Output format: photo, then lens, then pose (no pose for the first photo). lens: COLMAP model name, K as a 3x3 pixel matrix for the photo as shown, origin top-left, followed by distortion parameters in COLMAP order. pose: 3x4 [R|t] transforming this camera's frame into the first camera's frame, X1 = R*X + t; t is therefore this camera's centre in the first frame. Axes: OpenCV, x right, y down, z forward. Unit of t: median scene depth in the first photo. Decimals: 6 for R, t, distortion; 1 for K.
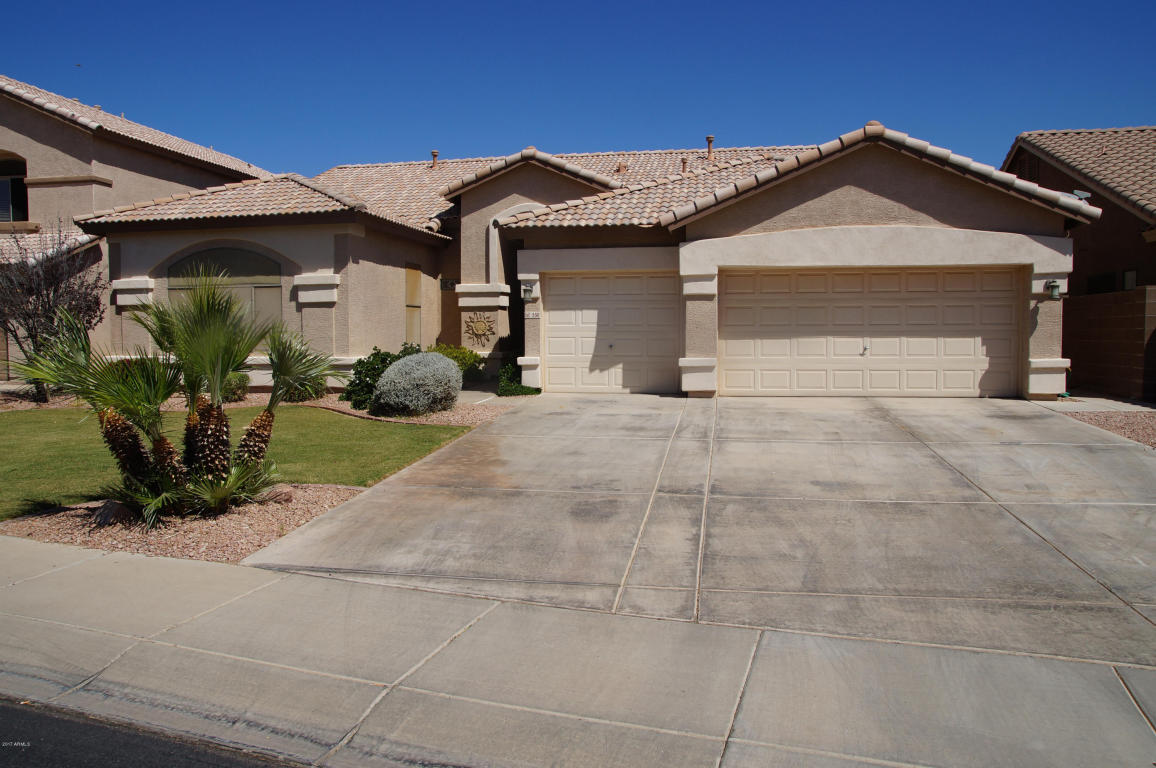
lens RADIAL K [[830.5, 0, 575.7], [0, 830.5, 394.9], [0, 0, 1]] dist [-0.095750, 0.067704]
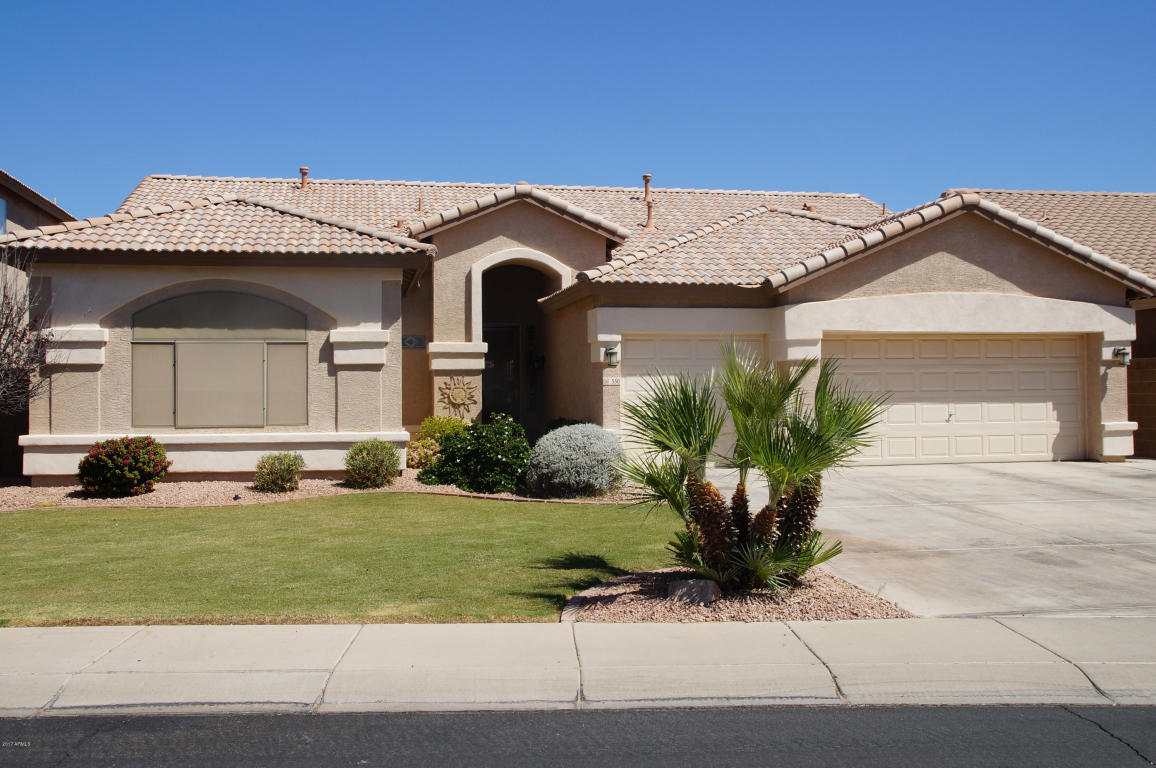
lens RADIAL K [[1119.6, 0, 578.3], [0, 1119.6, 386.7], [0, 0, 1]] dist [0.020325, 0.000000]
pose [[0.932494, -0.000535, 0.361184, -0.557227], [0.031970, 0.996196, -0.081062, 0.004960], [-0.359767, 0.087136, 0.928964, -0.096407]]
